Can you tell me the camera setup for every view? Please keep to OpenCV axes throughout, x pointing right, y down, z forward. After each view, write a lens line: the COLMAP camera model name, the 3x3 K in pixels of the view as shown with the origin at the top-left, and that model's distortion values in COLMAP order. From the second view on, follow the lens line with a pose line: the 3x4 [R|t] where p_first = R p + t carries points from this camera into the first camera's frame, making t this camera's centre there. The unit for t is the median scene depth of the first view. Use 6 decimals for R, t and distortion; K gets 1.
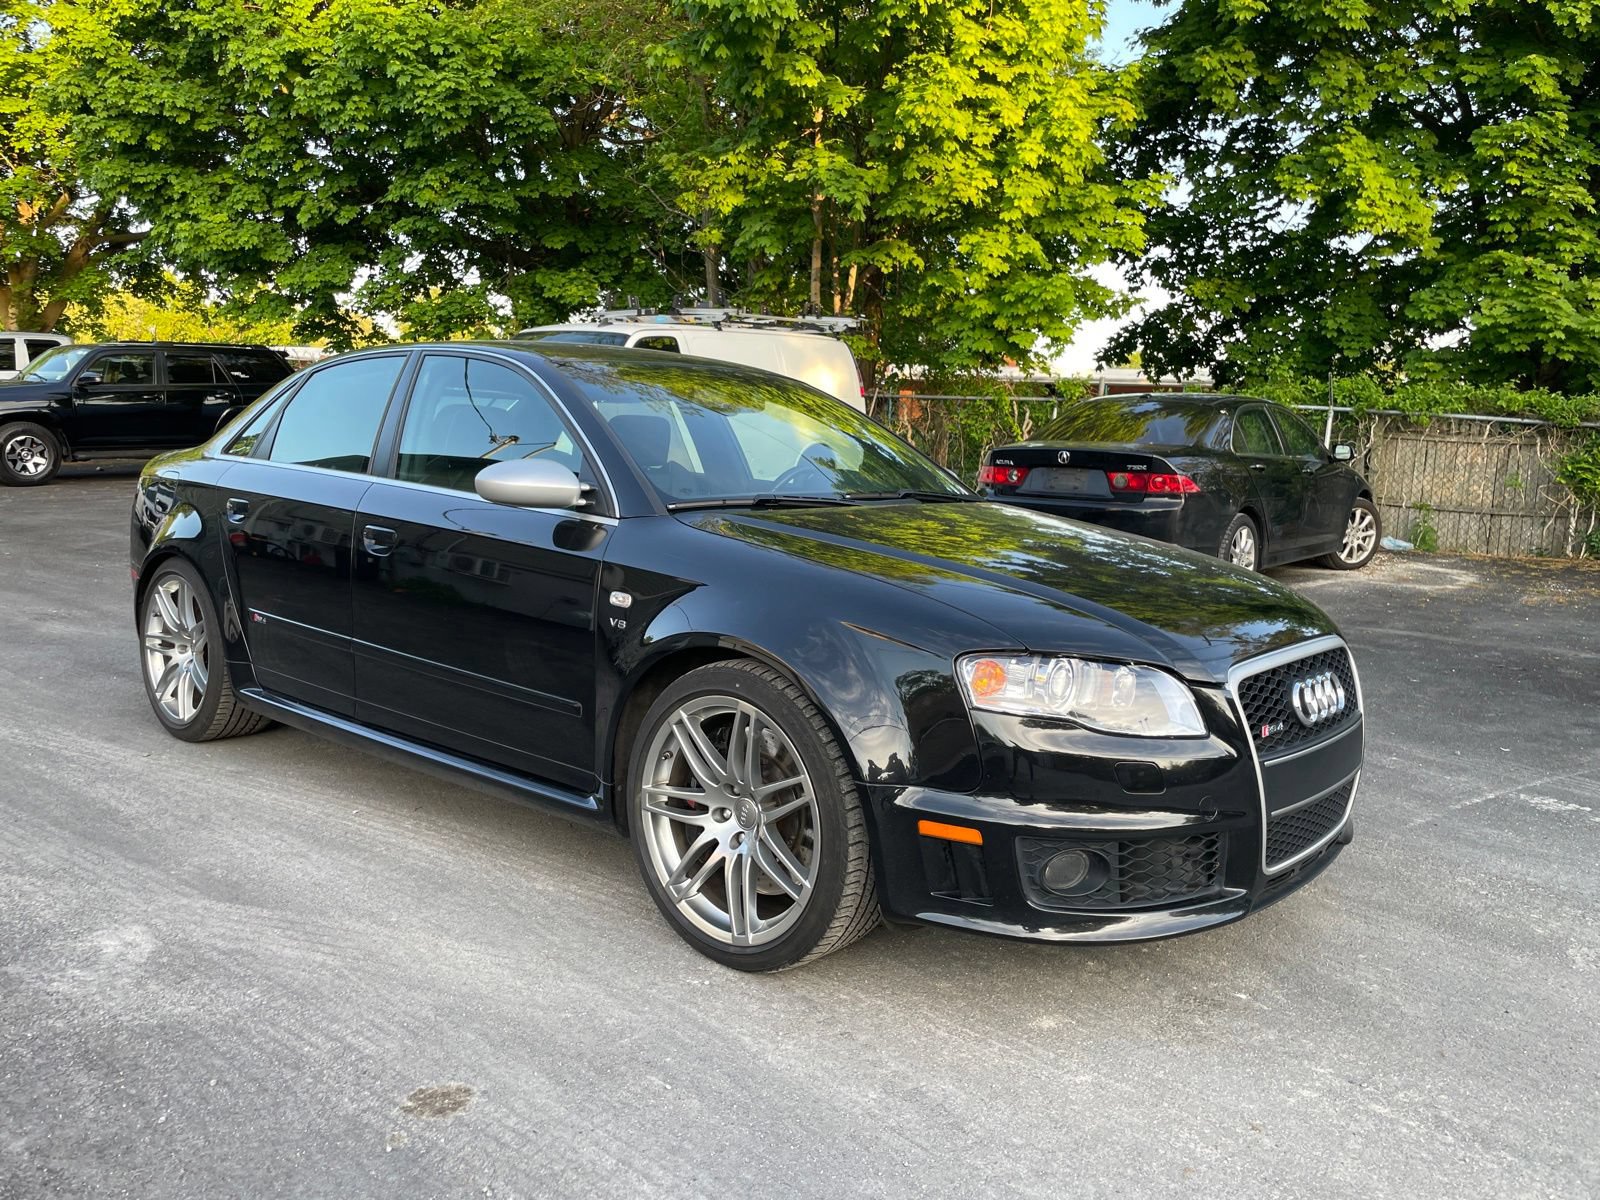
lens RADIAL K [[1214.7, 0, 794.9], [0, 1214.7, 568.7], [0, 0, 1]] dist [0.075176, -0.099939]
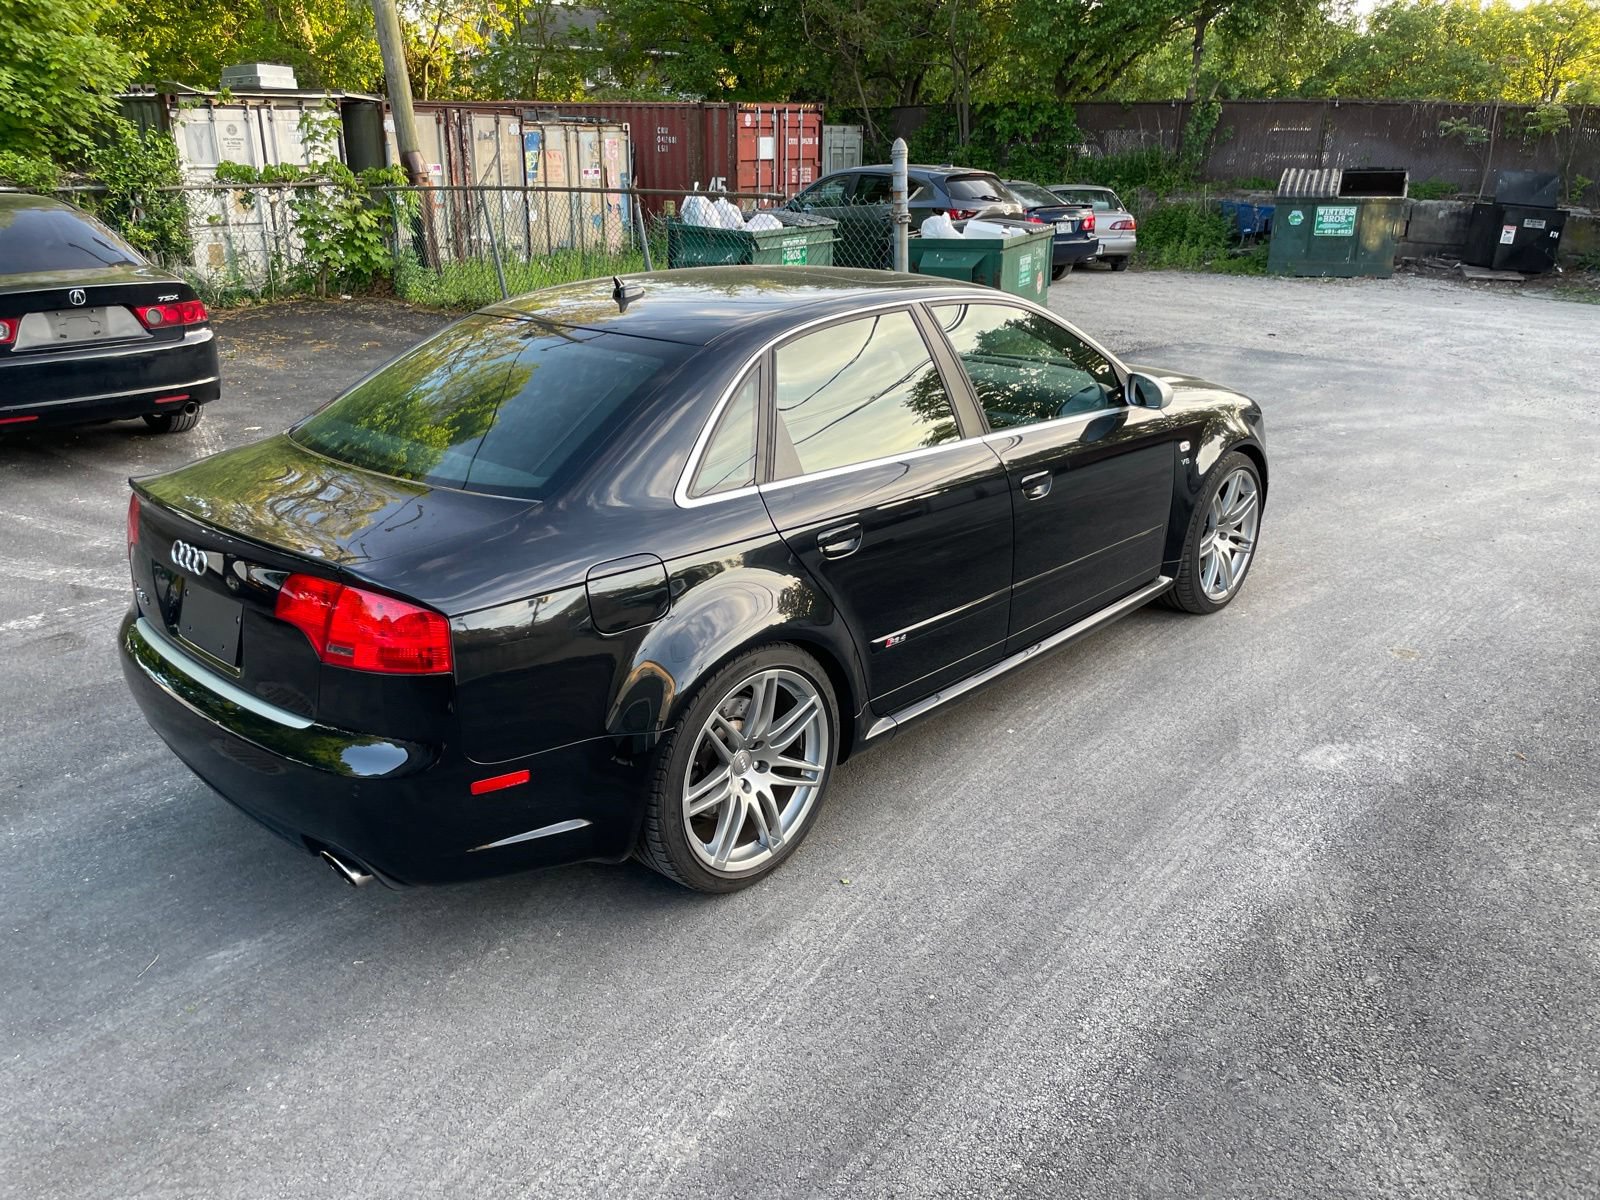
lens RADIAL K [[1214.7, 0, 780.9], [0, 1214.7, 609.9], [0, 0, 1]] dist [0.075176, -0.099939]
pose [[0.041618, -0.379616, 0.924208, -1.182572], [0.115750, 0.920613, 0.372927, -0.299969], [-0.992406, 0.091457, 0.082255, 0.966927]]
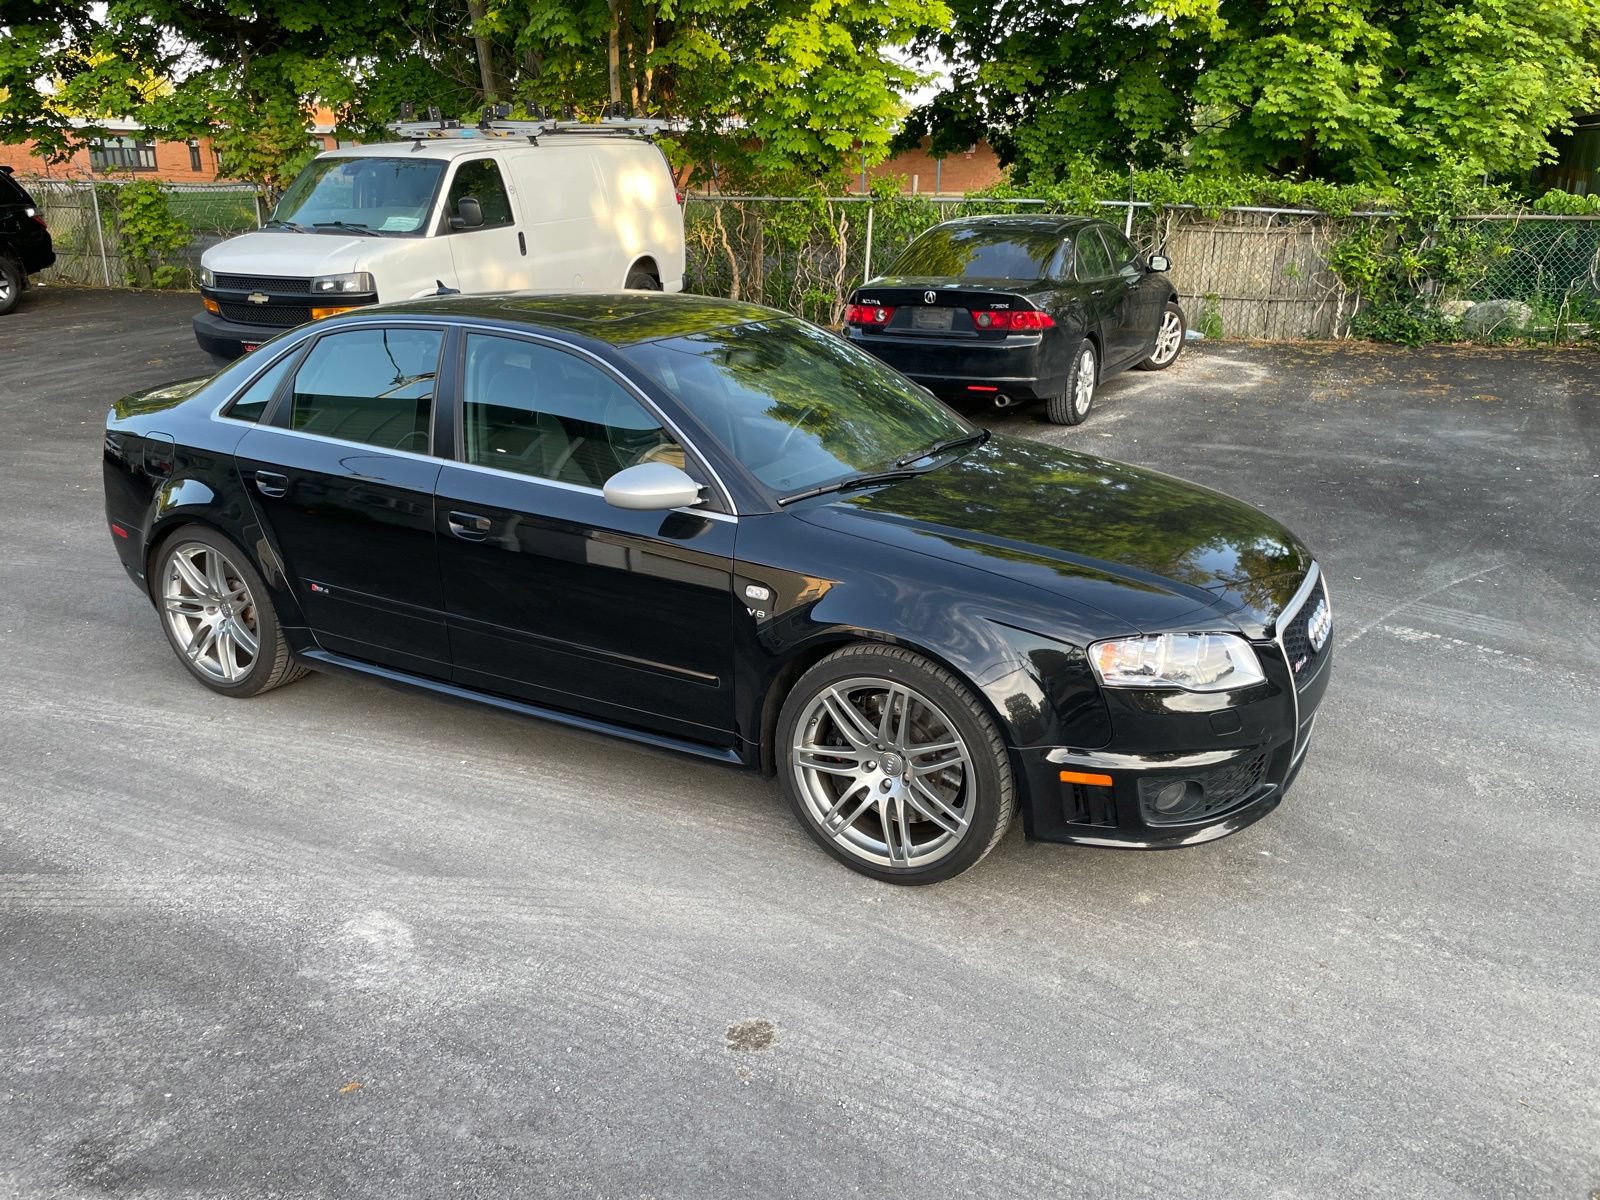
lens RADIAL K [[1214.7, 0, 773.4], [0, 1214.7, 602.3], [0, 0, 1]] dist [0.075176, -0.099939]
pose [[0.981585, -0.096806, 0.164679, -0.218705], [0.058951, 0.973515, 0.220892, -0.150397], [-0.181701, -0.207116, 0.961295, -0.077819]]
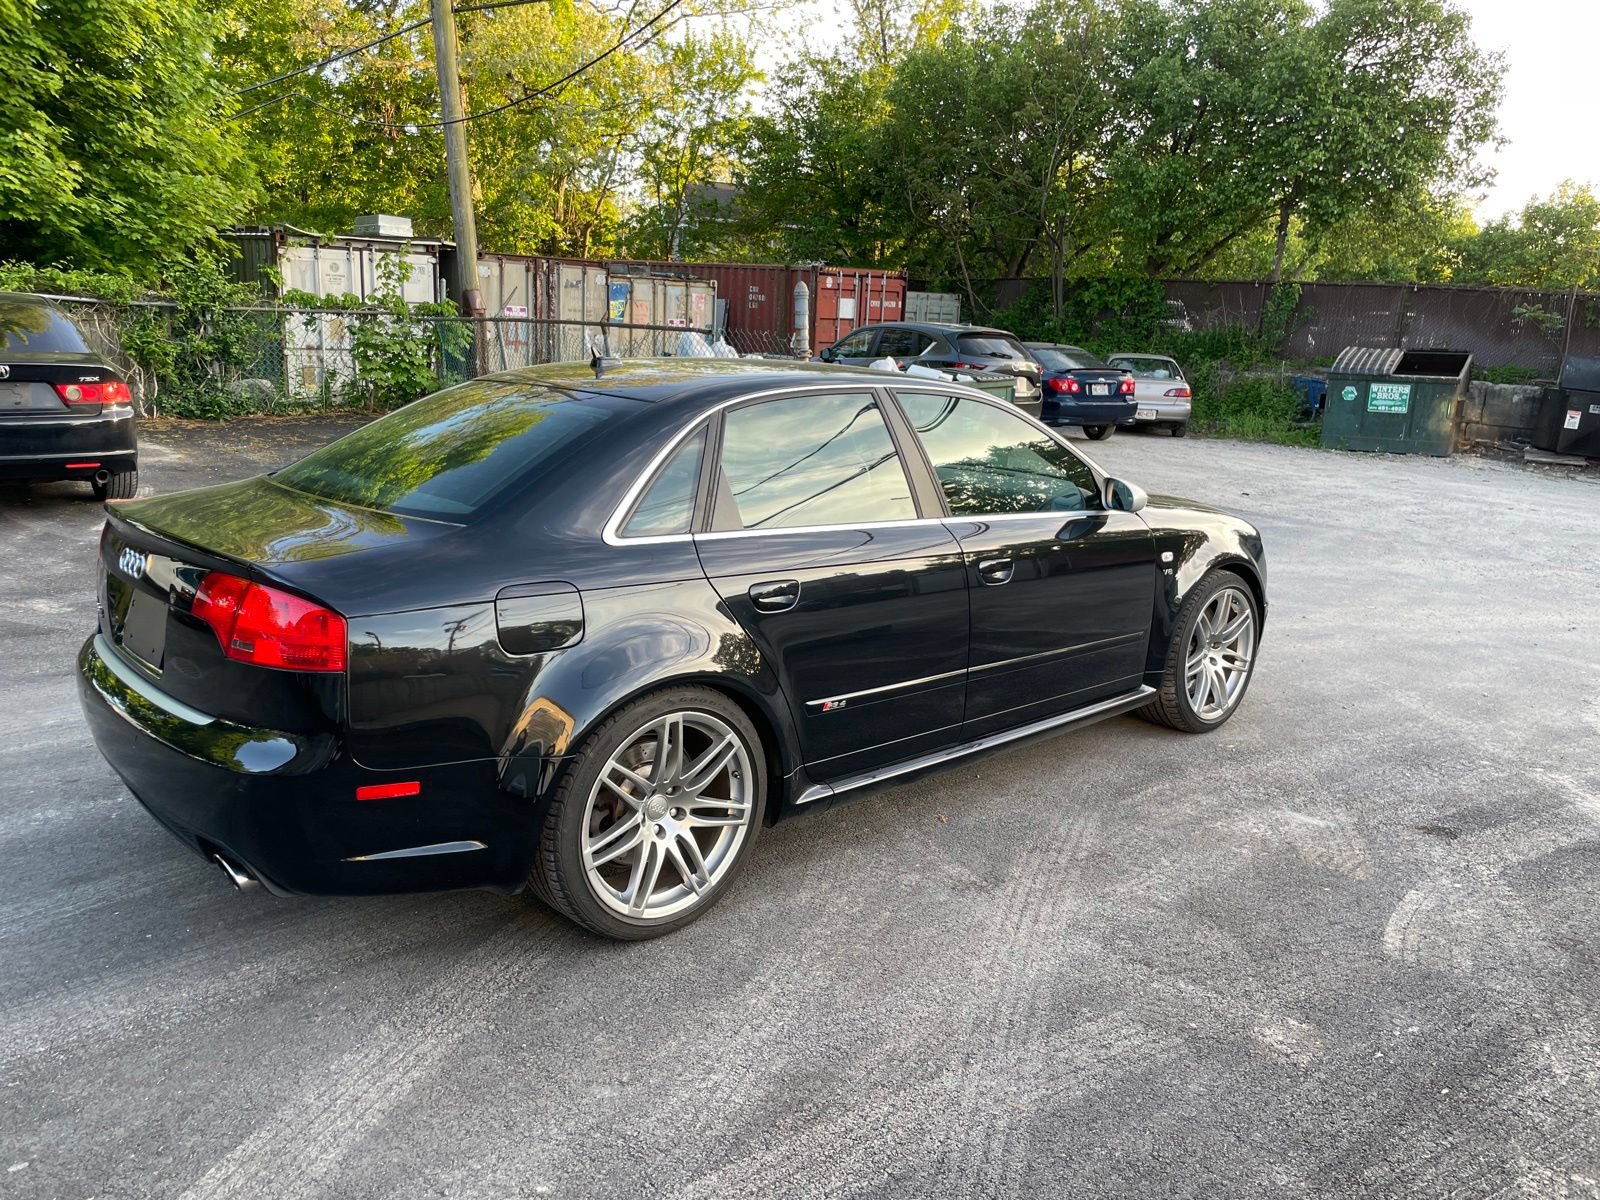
lens RADIAL K [[1214.7, 0, 811.5], [0, 1214.7, 609.6], [0, 0, 1]] dist [0.075176, -0.099939]
pose [[0.175498, -0.249791, 0.952263, -1.233017], [0.077424, 0.967782, 0.239592, -0.184254], [-0.981431, 0.031680, 0.189183, 0.422078]]
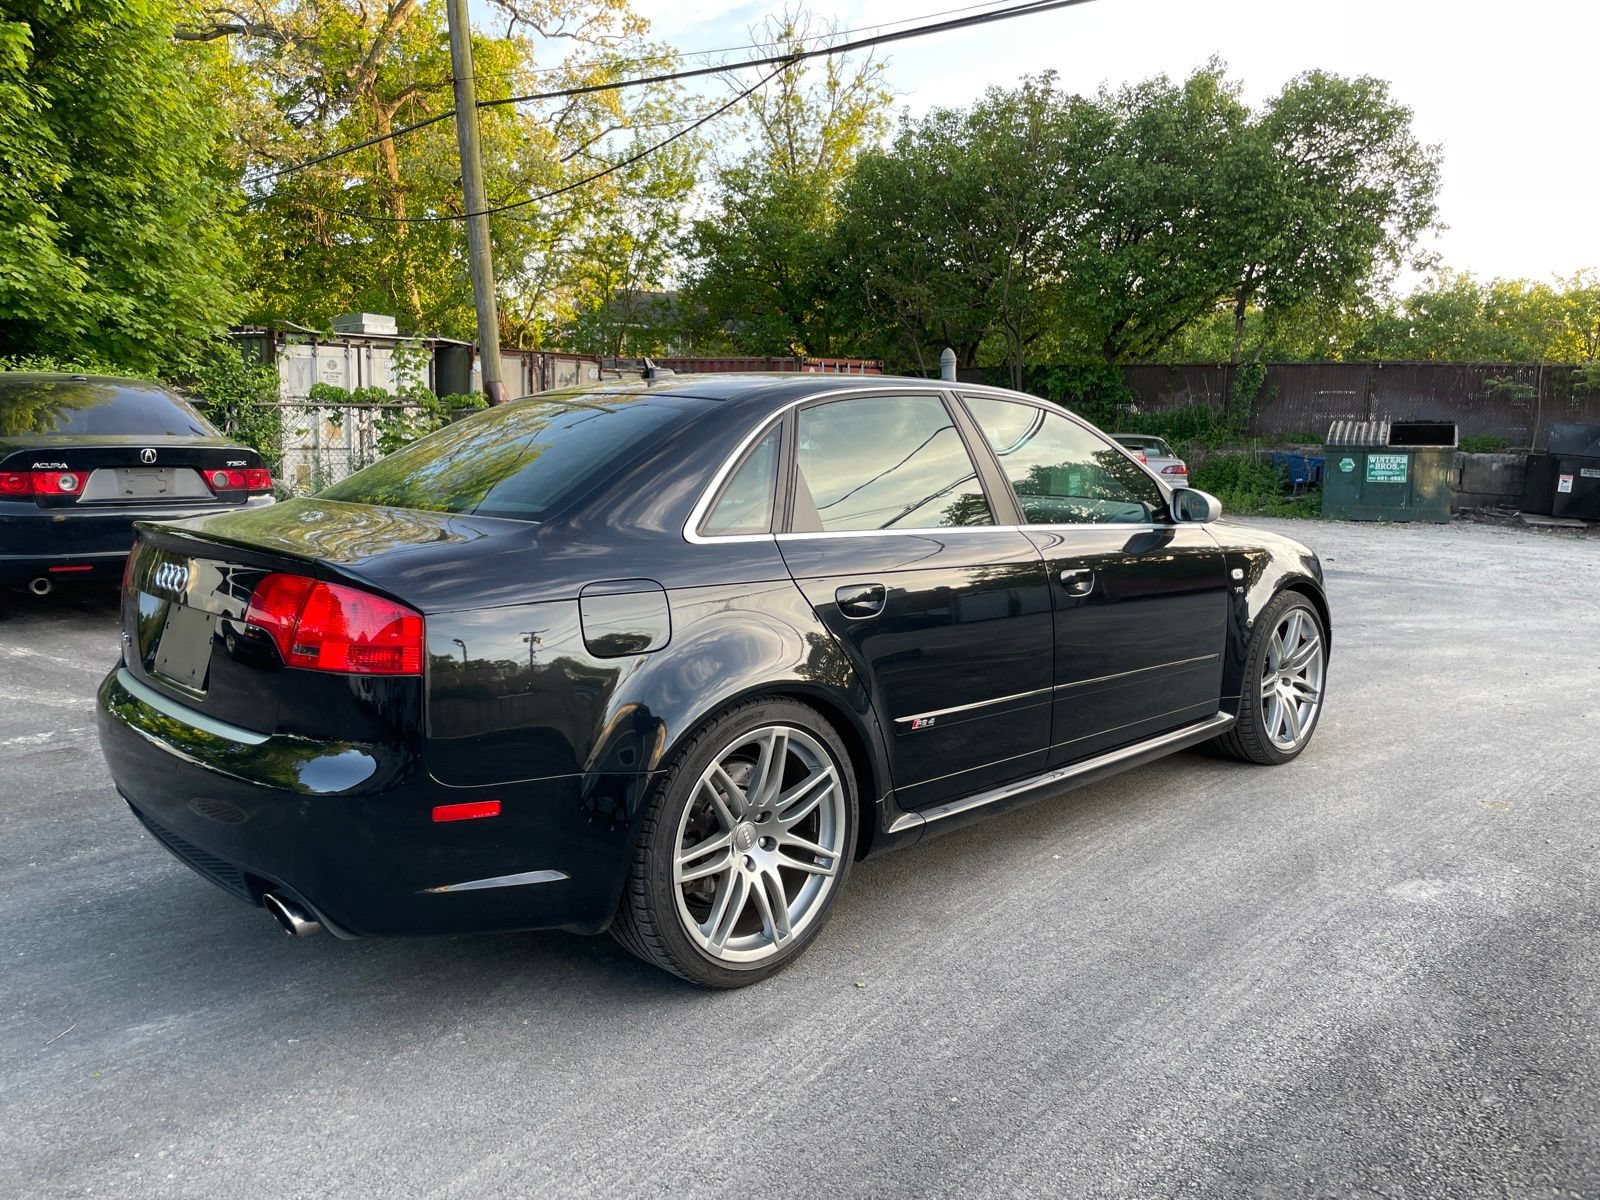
lens RADIAL K [[1214.7, 0, 783.7], [0, 1214.7, 582.2], [0, 0, 1]] dist [0.075176, -0.099939]
pose [[0.094160, -0.155280, 0.983373, -1.163650], [0.101566, 0.984106, 0.145671, -0.168561], [-0.990363, 0.086161, 0.108435, 0.955373]]
